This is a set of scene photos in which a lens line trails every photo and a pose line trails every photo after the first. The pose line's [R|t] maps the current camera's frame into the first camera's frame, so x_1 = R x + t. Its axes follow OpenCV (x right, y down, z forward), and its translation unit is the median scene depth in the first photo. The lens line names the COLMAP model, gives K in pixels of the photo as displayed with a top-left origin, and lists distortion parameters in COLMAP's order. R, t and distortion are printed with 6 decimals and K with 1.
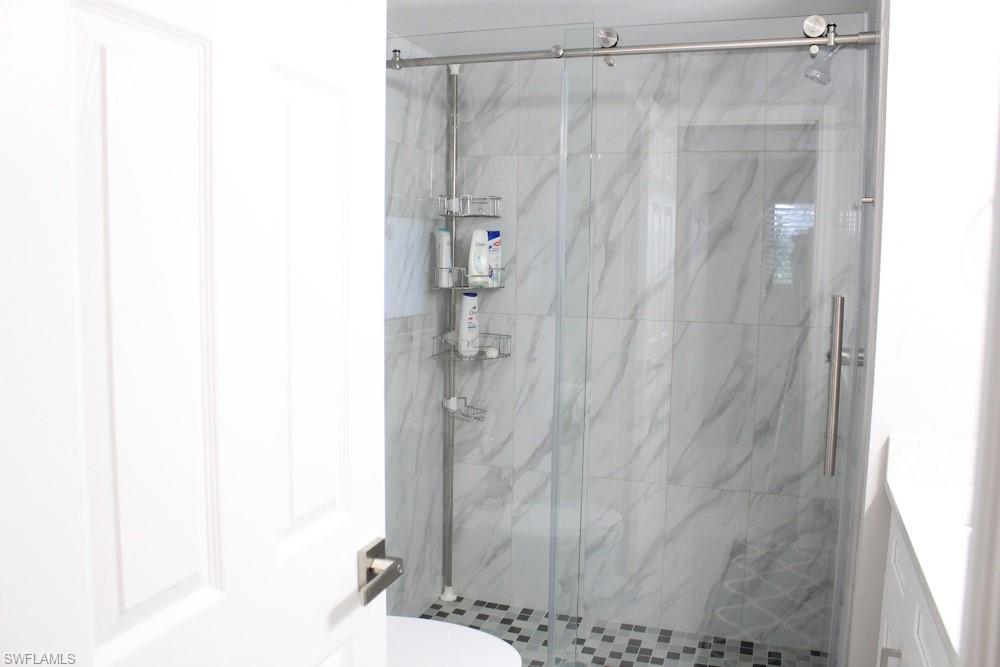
lens RADIAL K [[853.3, 0, 514.6], [0, 853.3, 334.6], [0, 0, 1]] dist [-0.173893, 0.172046]
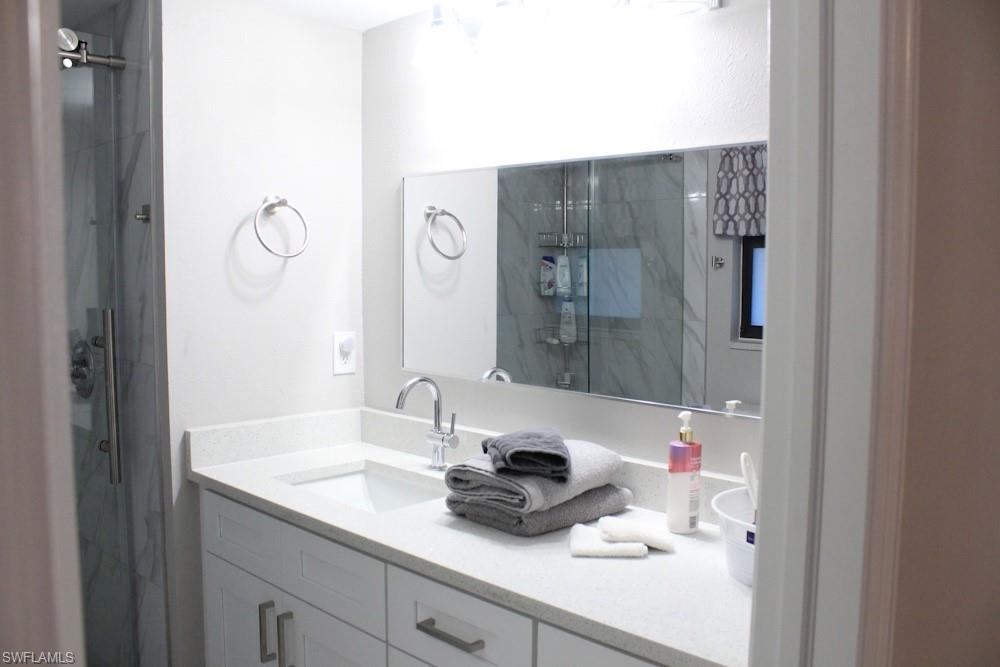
lens RADIAL K [[853.3, 0, 514.6], [0, 853.3, 334.6], [0, 0, 1]] dist [-0.173893, 0.172046]
pose [[0.431187, -0.077364, 0.898940, -1.342842], [0.088823, 0.995117, 0.043037, -0.057488], [-0.897880, 0.061290, 0.435953, 0.442588]]
